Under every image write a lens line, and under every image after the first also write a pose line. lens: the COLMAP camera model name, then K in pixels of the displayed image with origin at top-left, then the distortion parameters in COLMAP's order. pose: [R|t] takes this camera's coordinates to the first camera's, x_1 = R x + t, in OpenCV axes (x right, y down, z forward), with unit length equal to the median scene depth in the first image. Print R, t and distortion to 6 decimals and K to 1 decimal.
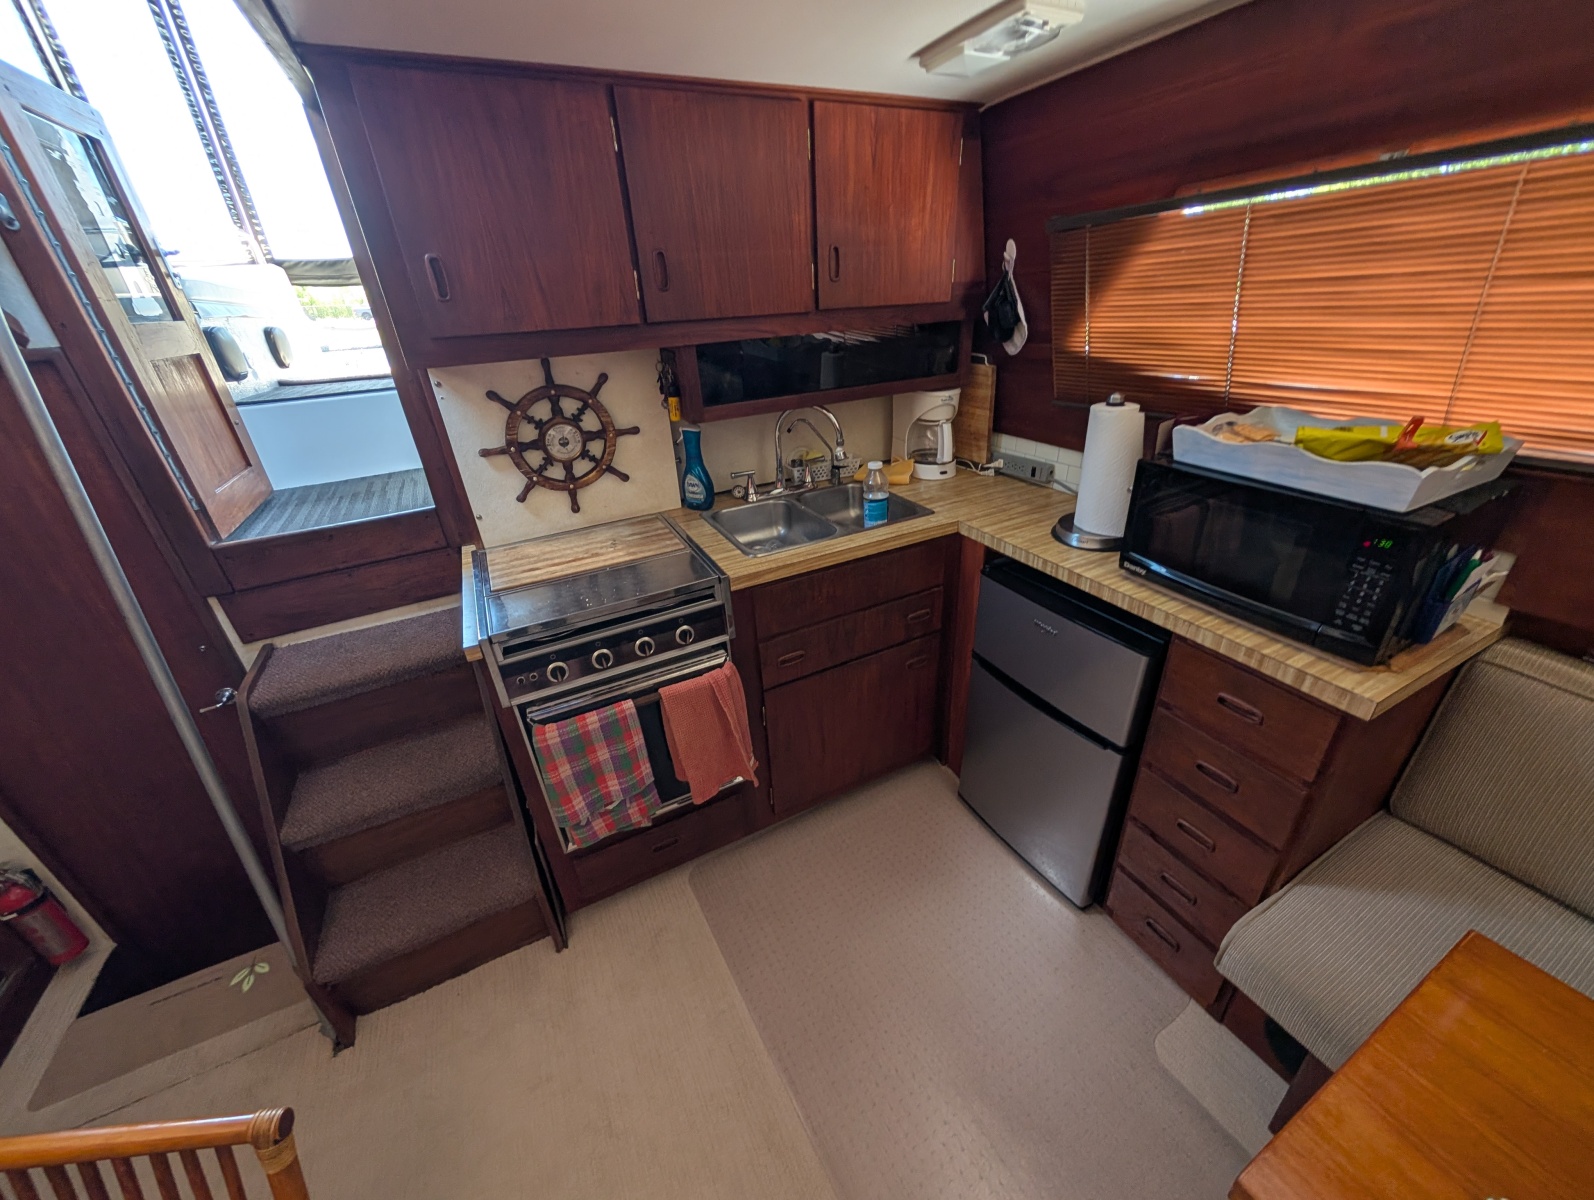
lens RADIAL K [[603.9, 0, 799.1], [0, 603.9, 593.0], [0, 0, 1]] dist [0.001456, 0.000060]
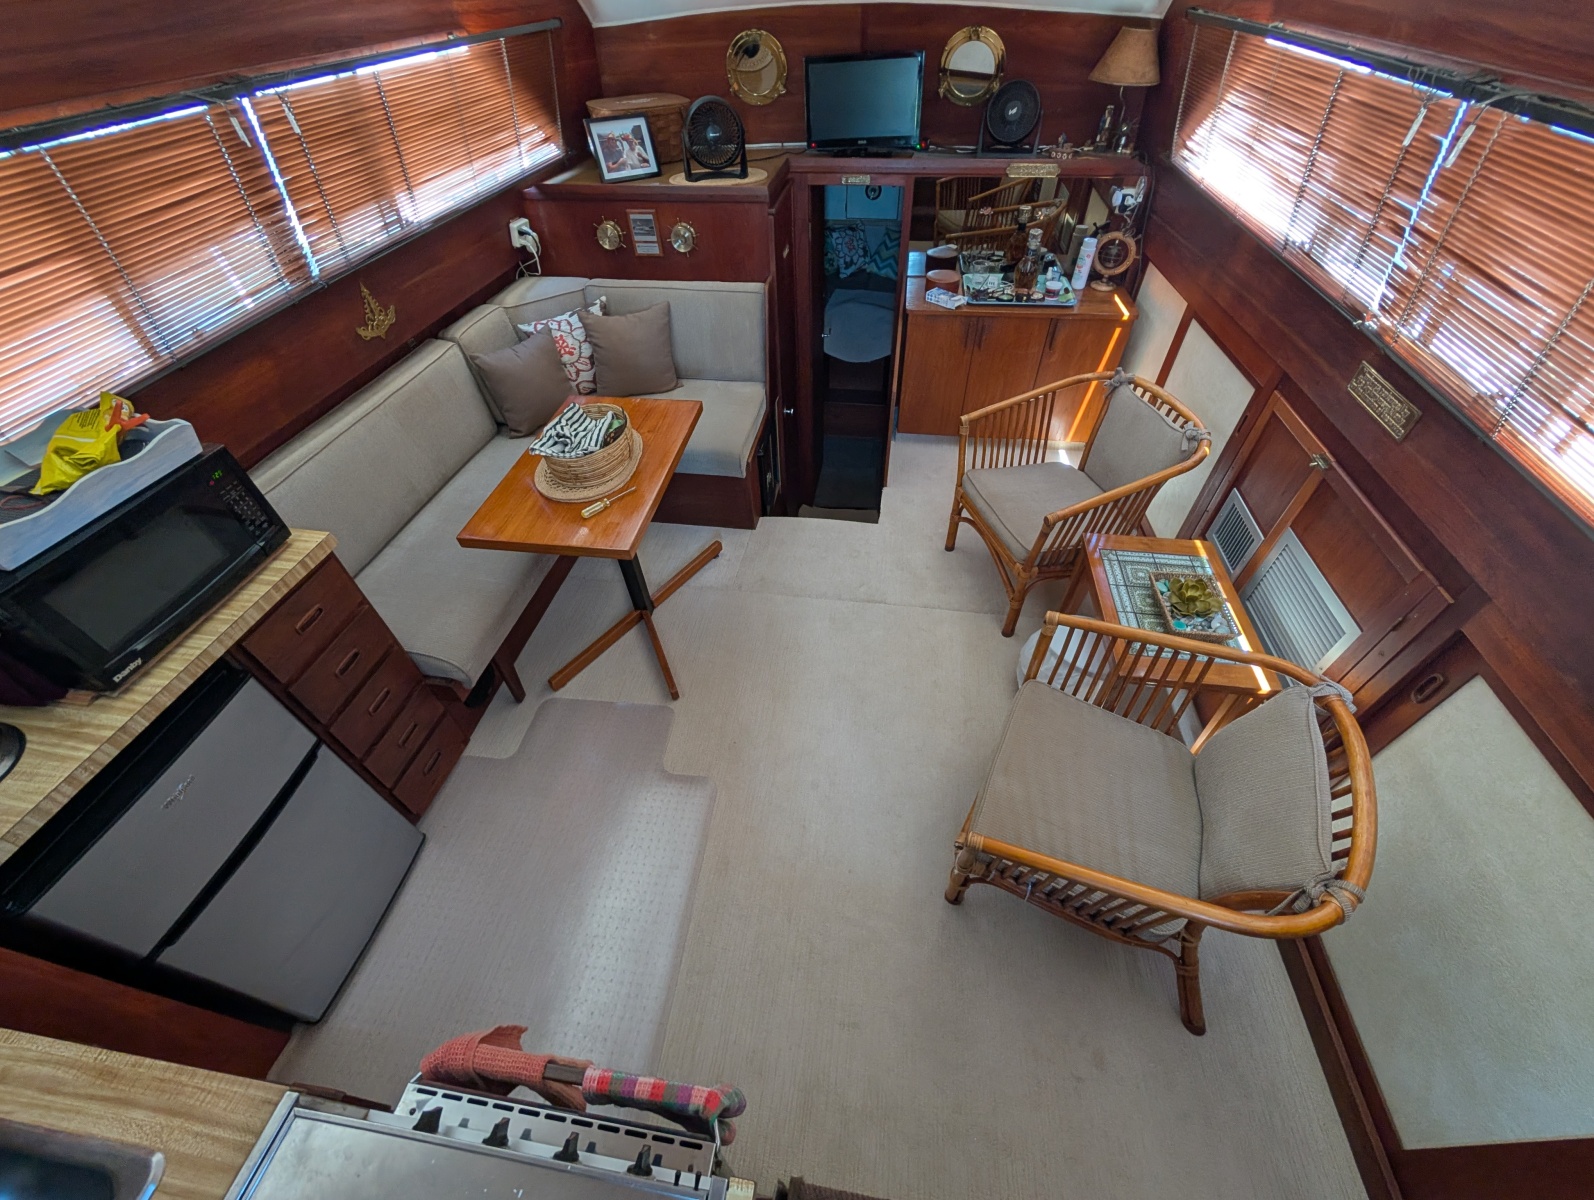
lens RADIAL K [[607.6, 0, 800.3], [0, 607.6, 597.8], [0, 0, 1]] dist [0.000447, -0.000058]
pose [[-0.809719, -0.372885, 0.453113, -0.601532], [0.315366, 0.374654, 0.871882, -0.551385], [-0.494872, 0.848876, -0.185769, 0.609442]]
